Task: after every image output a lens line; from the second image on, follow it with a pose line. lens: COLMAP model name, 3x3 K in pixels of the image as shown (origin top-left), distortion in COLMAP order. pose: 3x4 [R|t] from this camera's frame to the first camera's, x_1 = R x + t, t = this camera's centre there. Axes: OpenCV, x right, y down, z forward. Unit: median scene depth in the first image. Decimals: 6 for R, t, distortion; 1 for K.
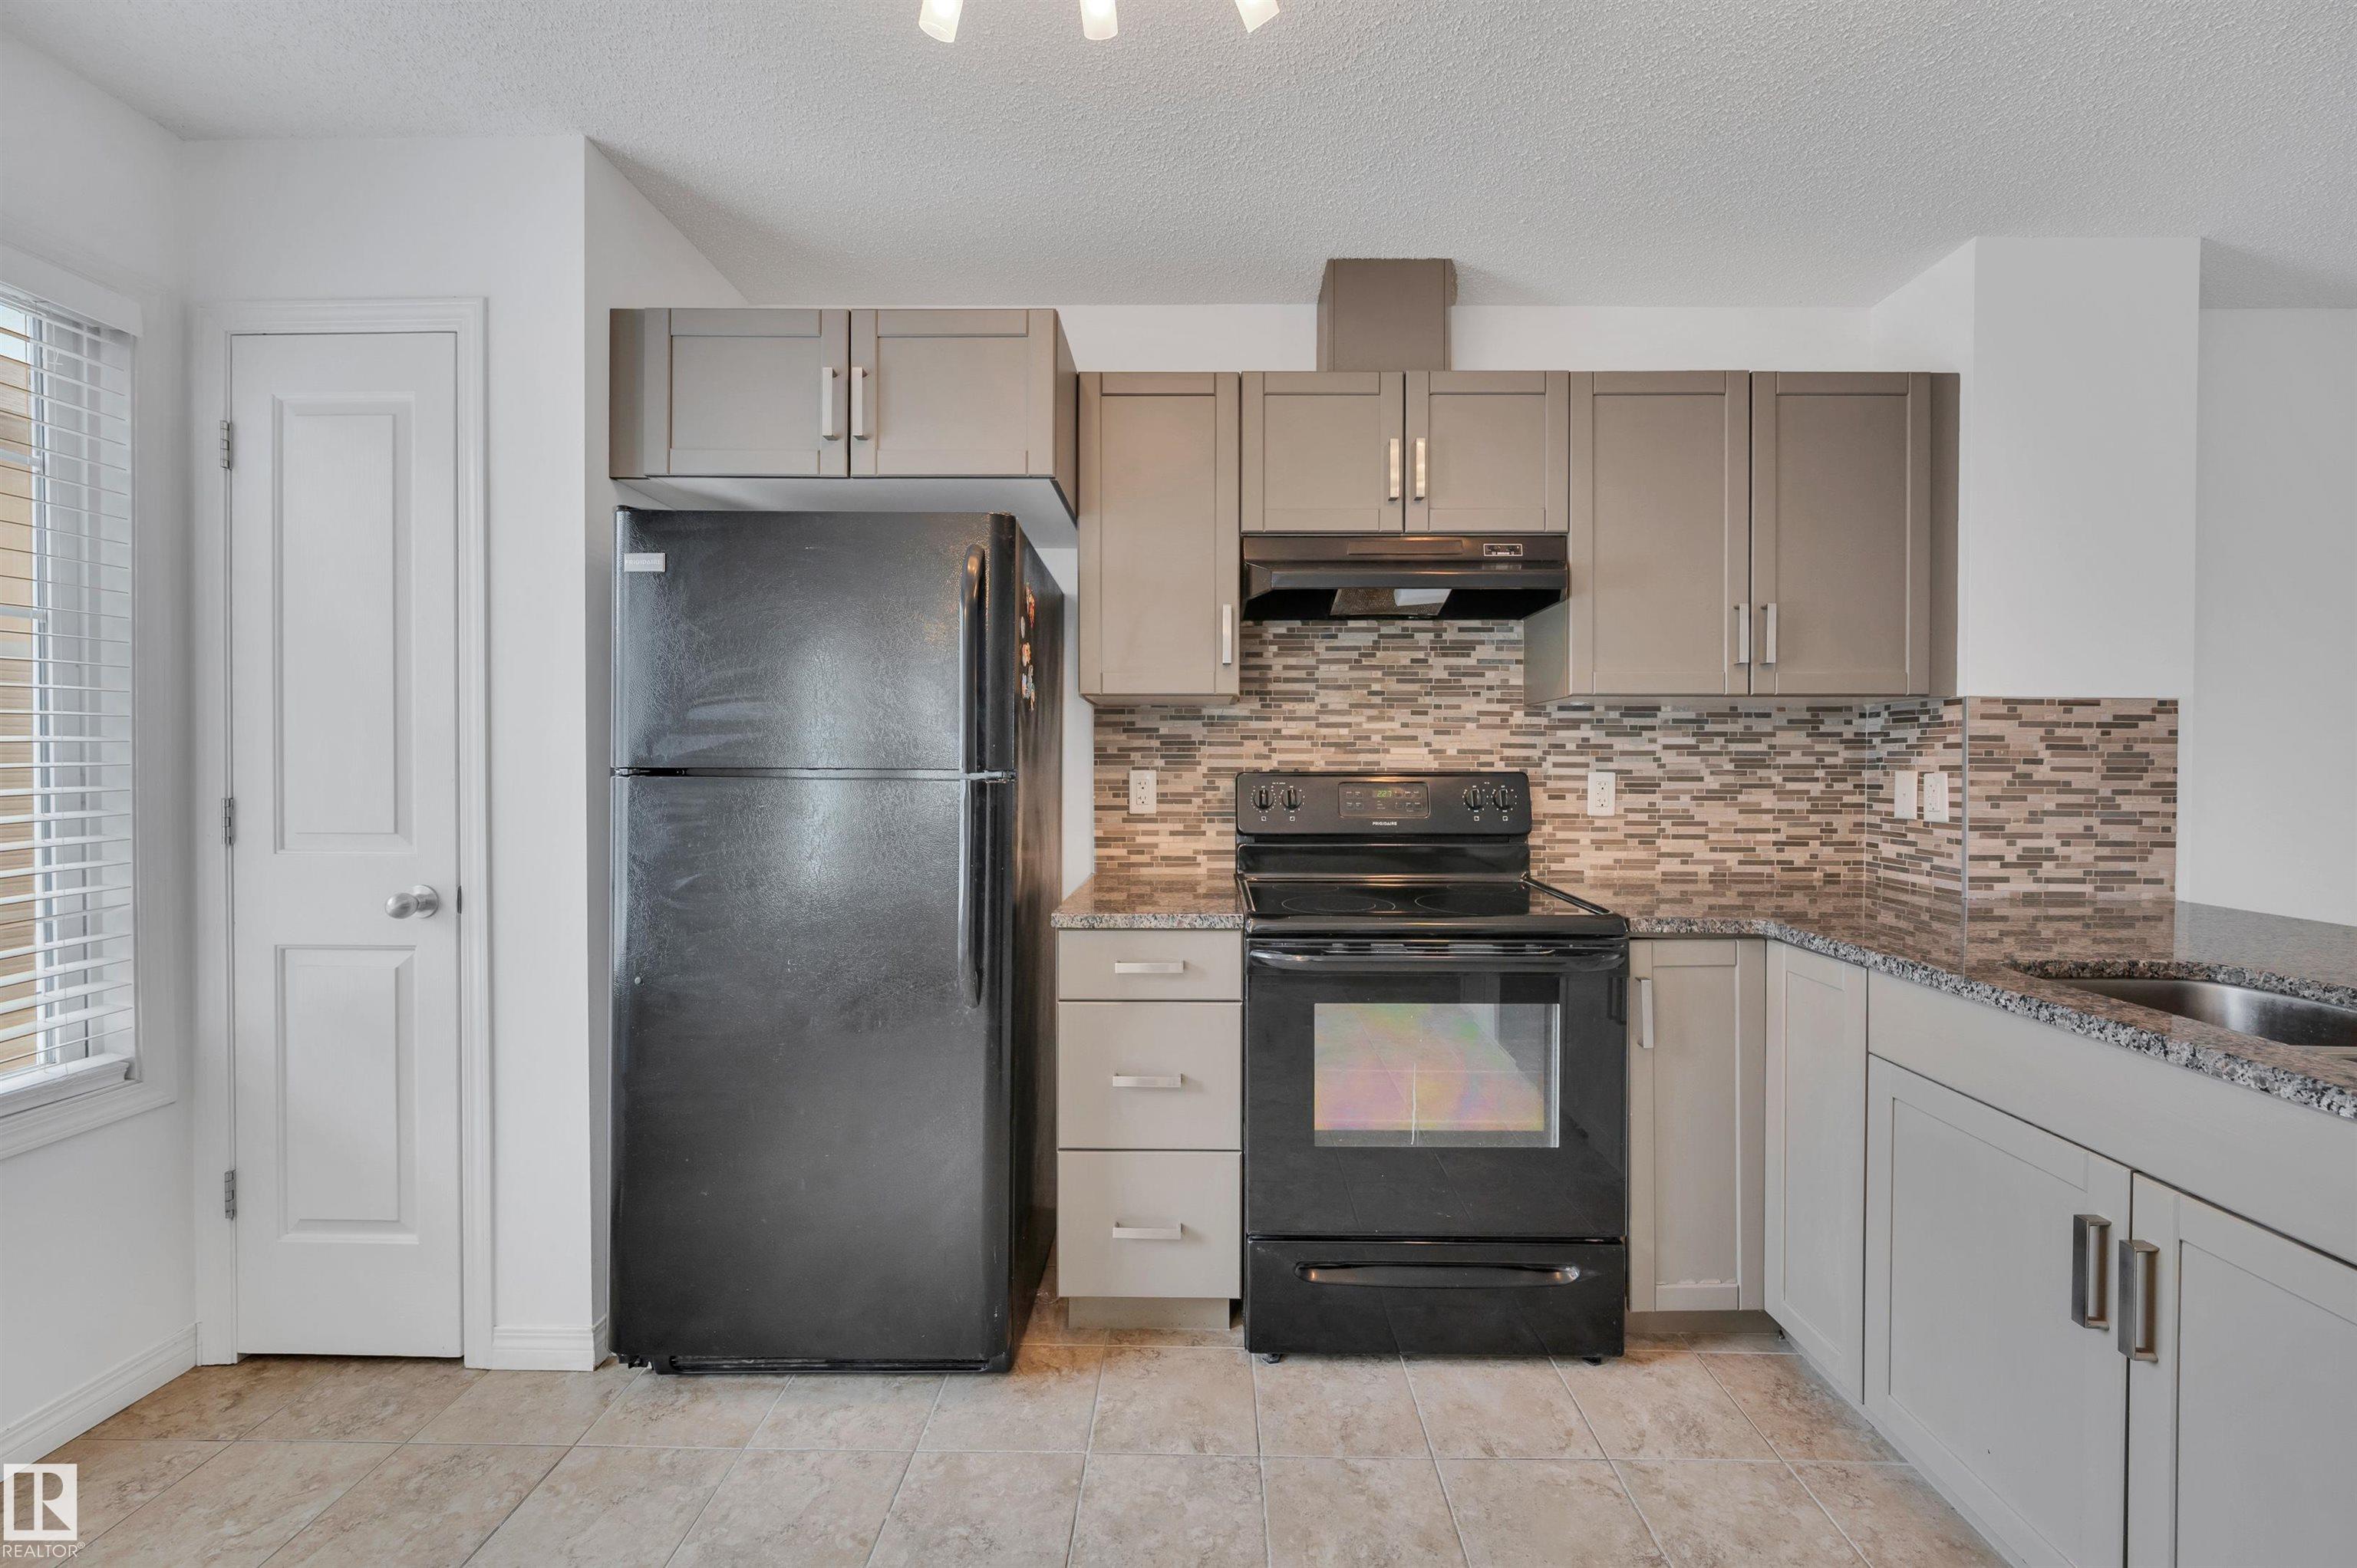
lens RADIAL K [[944.2, 0, 1193.4], [0, 944.2, 770.4], [0, 0, 1]] dist [-0.000138, -0.000051]
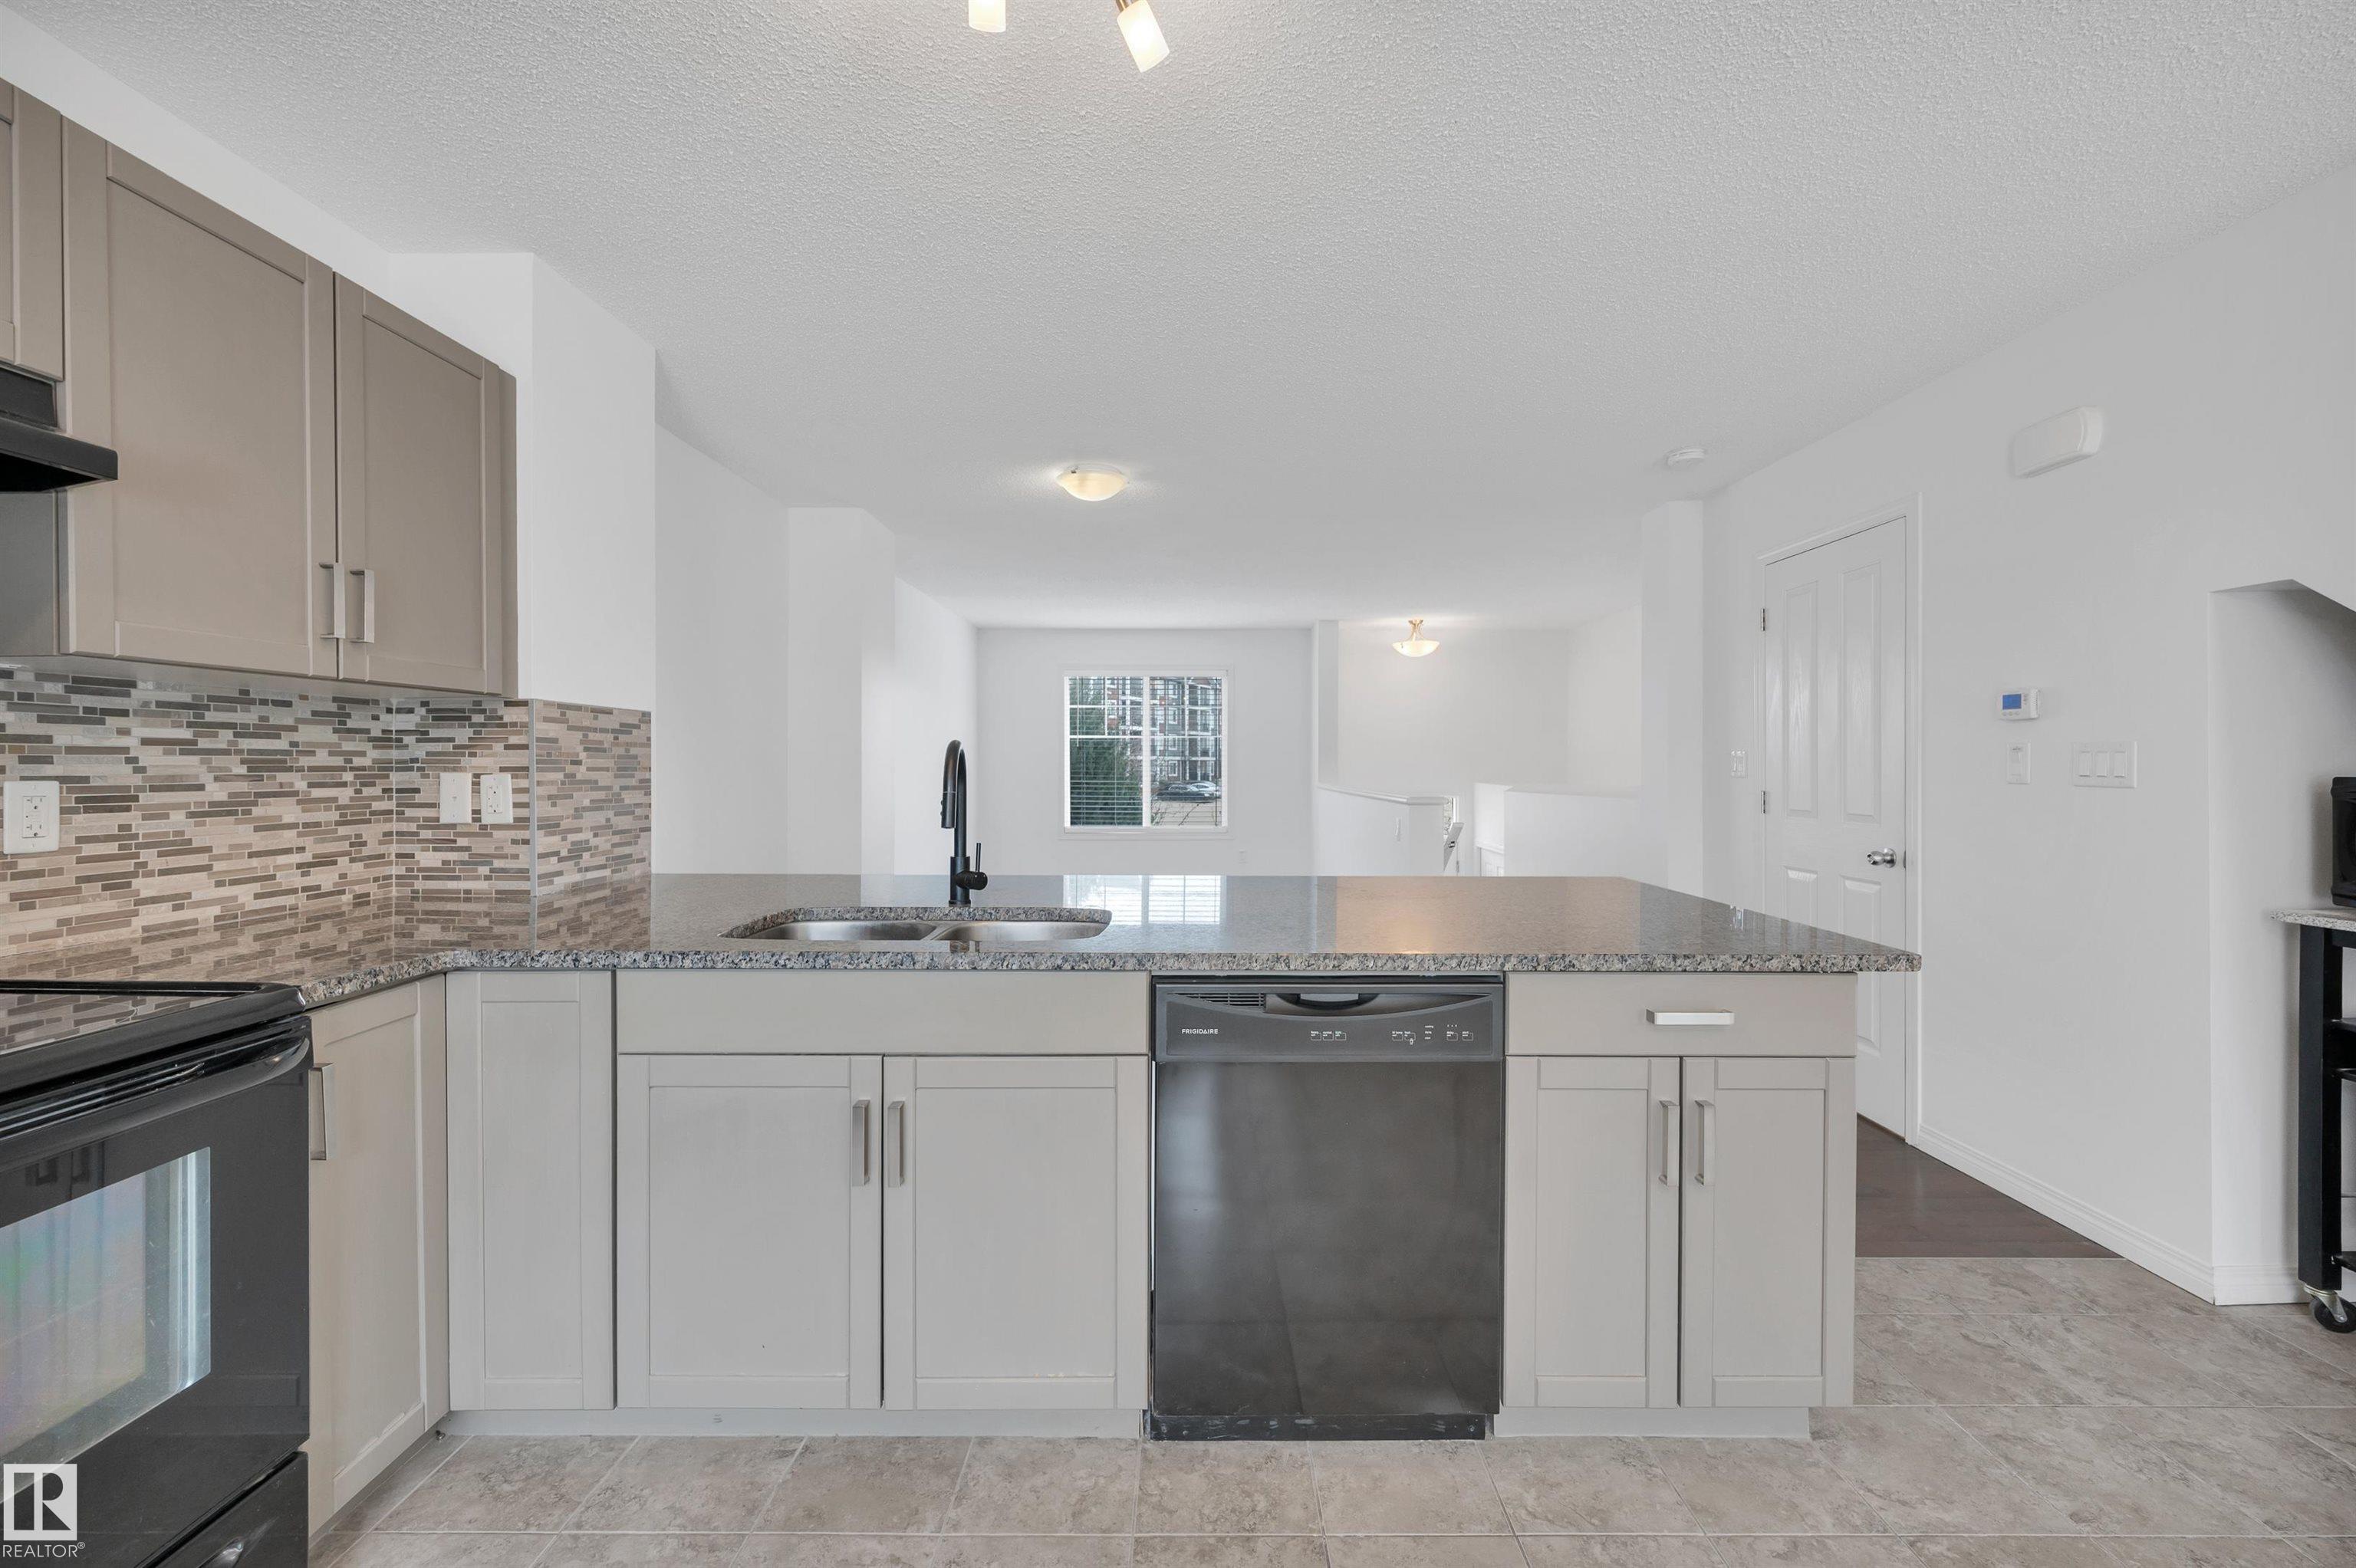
lens RADIAL K [[943.8, 0, 1192.9], [0, 943.8, 770.4], [0, 0, 1]] dist [-0.000138, -0.000051]
pose [[-0.009661, -0.009666, 0.999907, -0.187596], [0.010019, 0.999902, 0.009763, -0.003289], [-0.999903, 0.010113, -0.009563, 0.260524]]
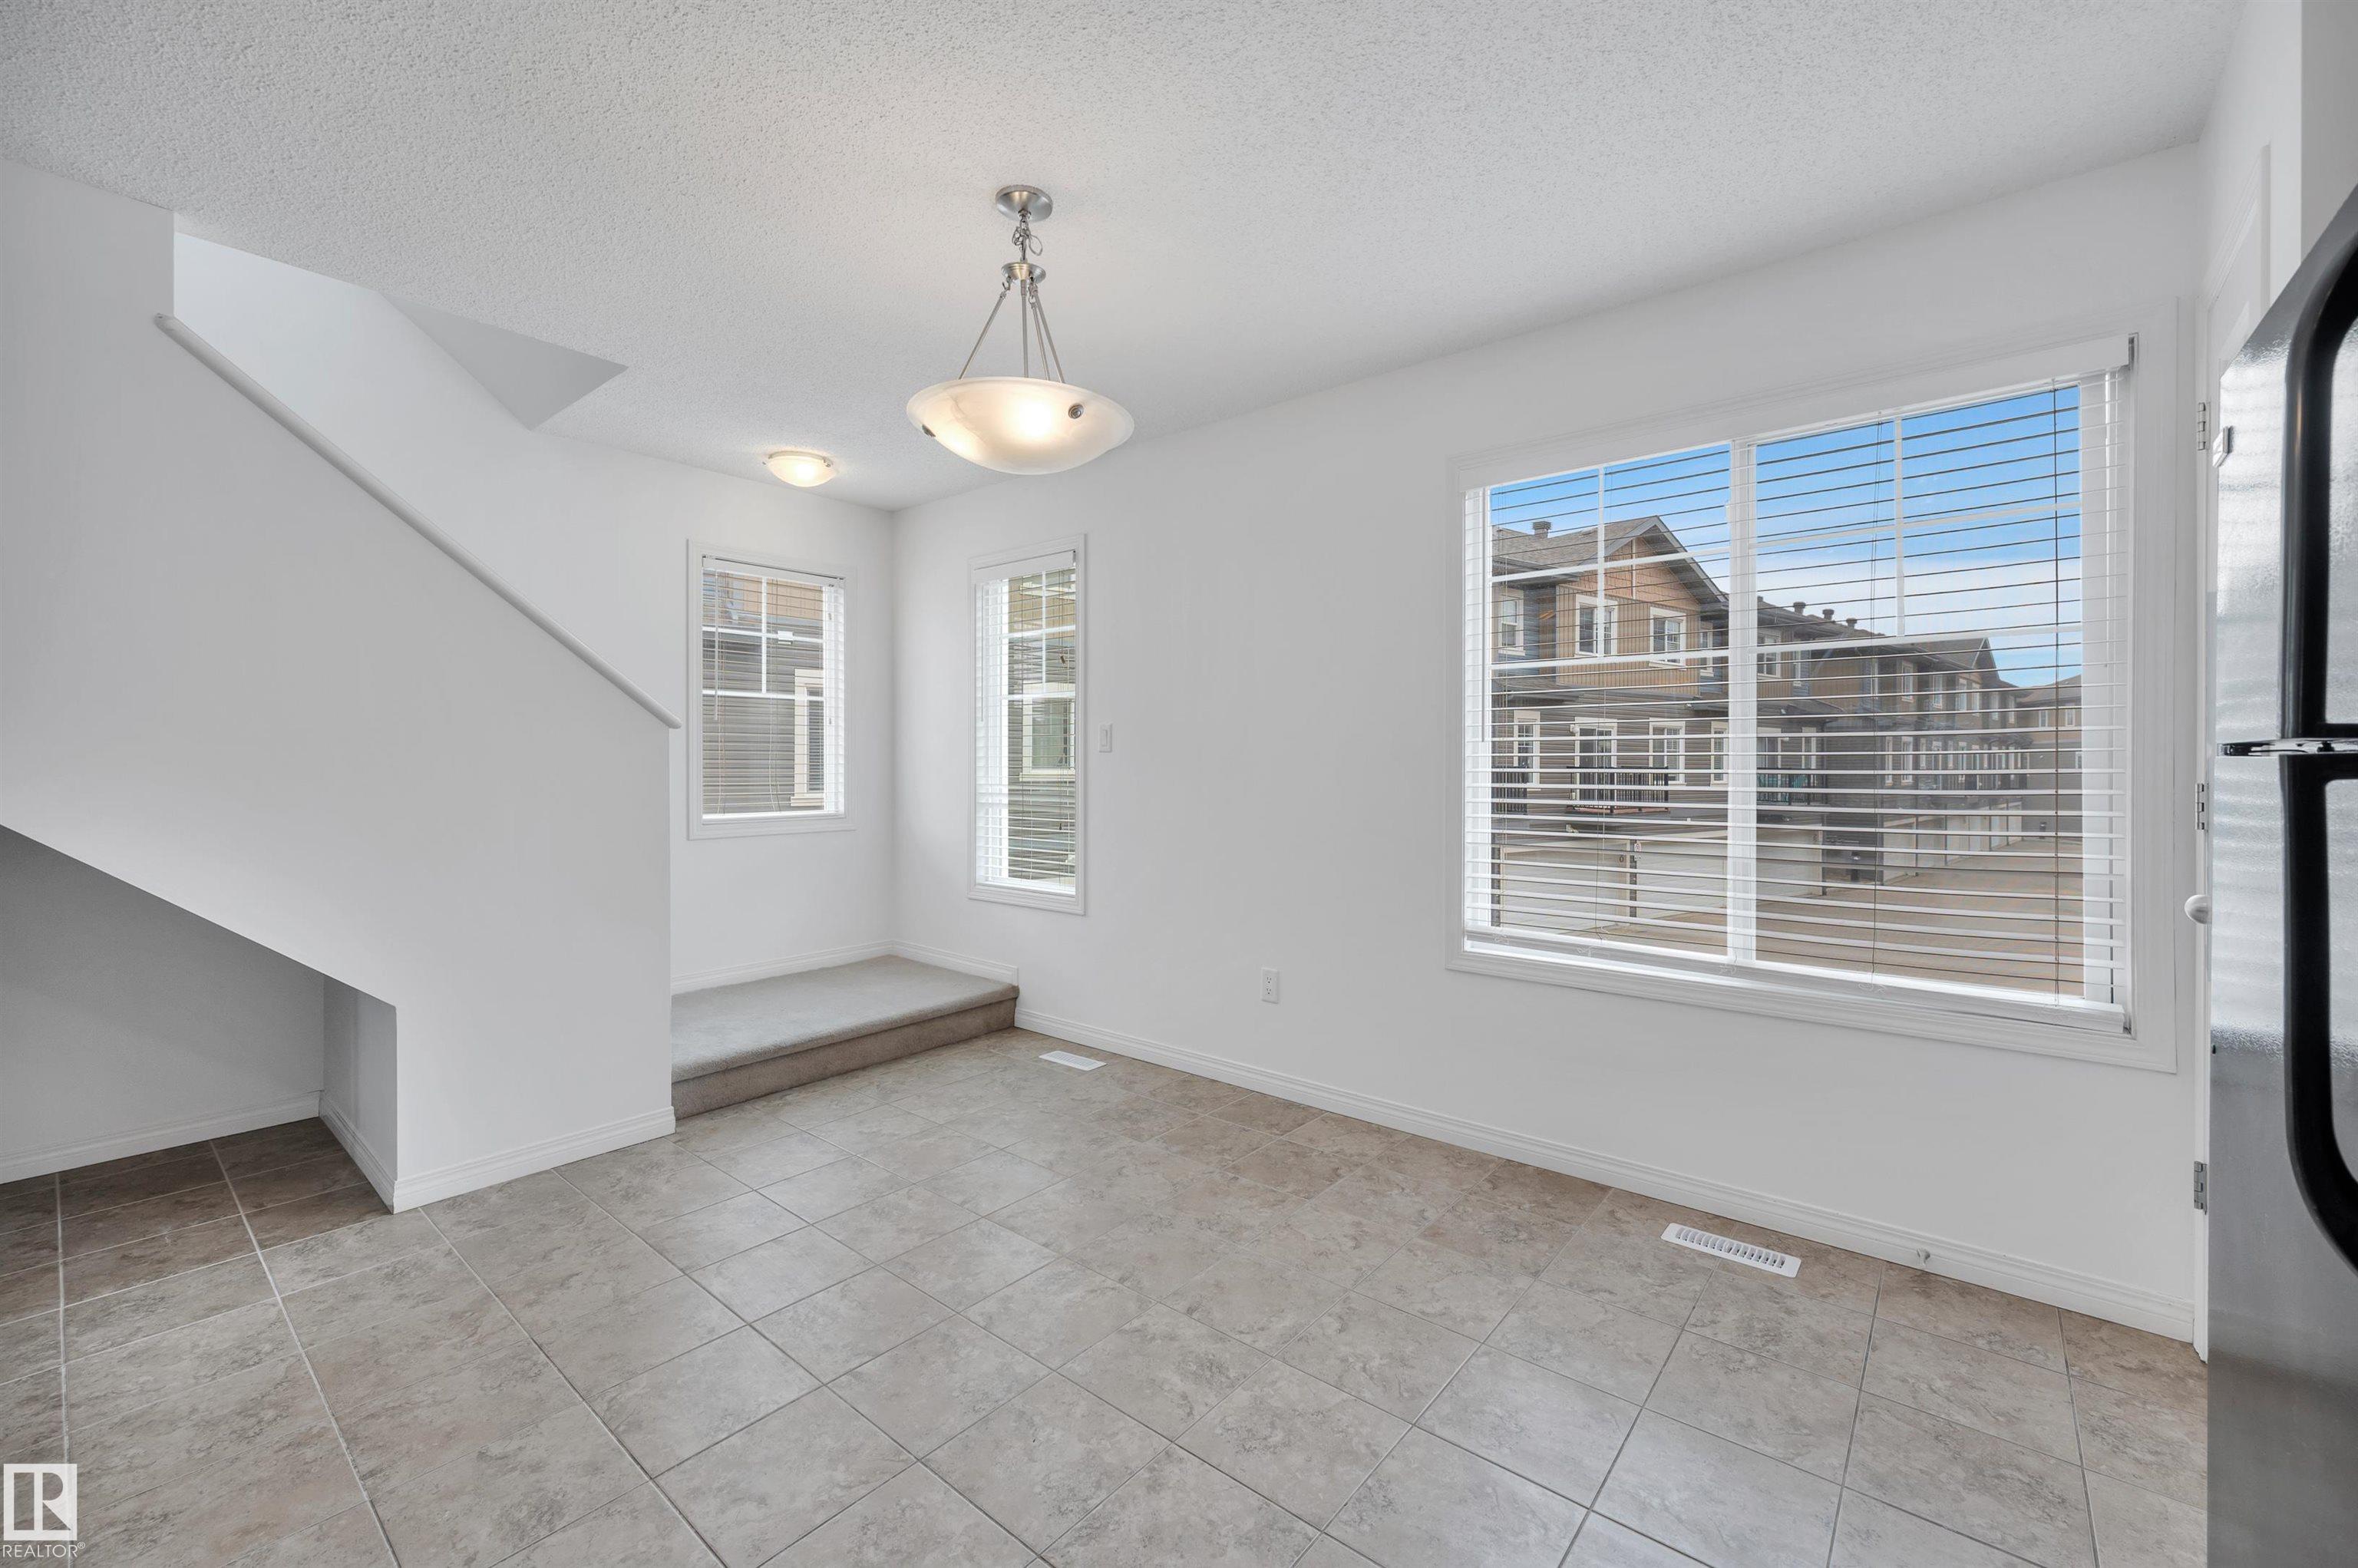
lens RADIAL K [[952.1, 0, 1190.6], [0, 952.1, 779.4], [0, 0, 1]] dist [0.000627, 0.000213]
pose [[-0.625577, 0.007519, -0.780126, 0.305709], [-0.010387, 0.999785, 0.017965, 0.015735], [0.780093, 0.019342, -0.625364, 0.599388]]
